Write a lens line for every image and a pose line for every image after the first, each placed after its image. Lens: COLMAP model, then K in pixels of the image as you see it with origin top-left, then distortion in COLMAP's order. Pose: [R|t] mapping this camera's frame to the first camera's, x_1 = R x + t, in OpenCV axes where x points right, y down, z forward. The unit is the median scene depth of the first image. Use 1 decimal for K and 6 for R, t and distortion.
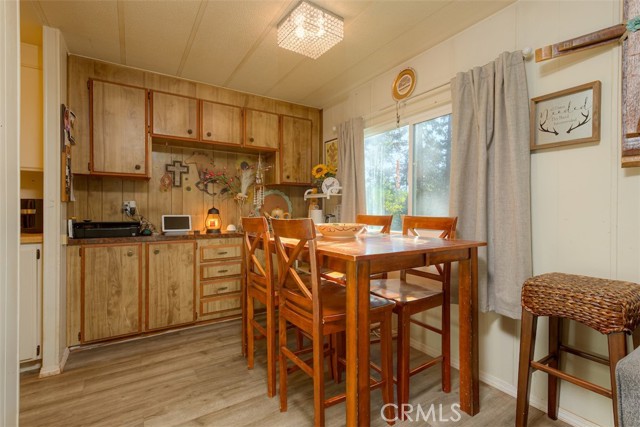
lens RADIAL K [[296.3, 0, 316.9], [0, 296.3, 211.7], [0, 0, 1]] dist [0.004521, 0.001757]
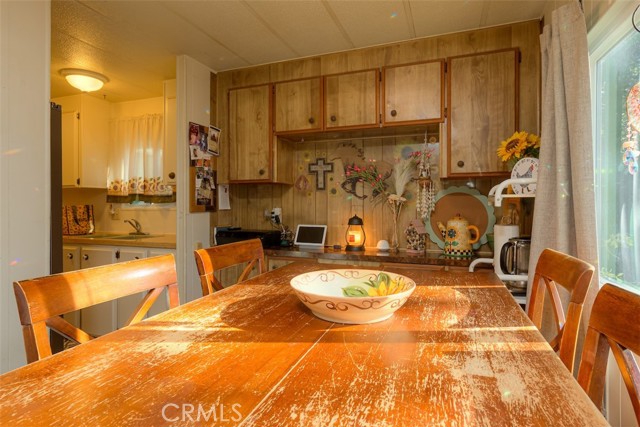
lens RADIAL K [[351.2, 0, 314.2], [0, 351.2, 198.7], [0, 0, 1]] dist [-0.002263, 0.000321]
pose [[0.598510, -0.014035, -0.800992, 0.319744], [-0.000415, 0.999841, -0.017830, -0.046088], [0.801115, 0.011004, 0.598409, 0.448551]]
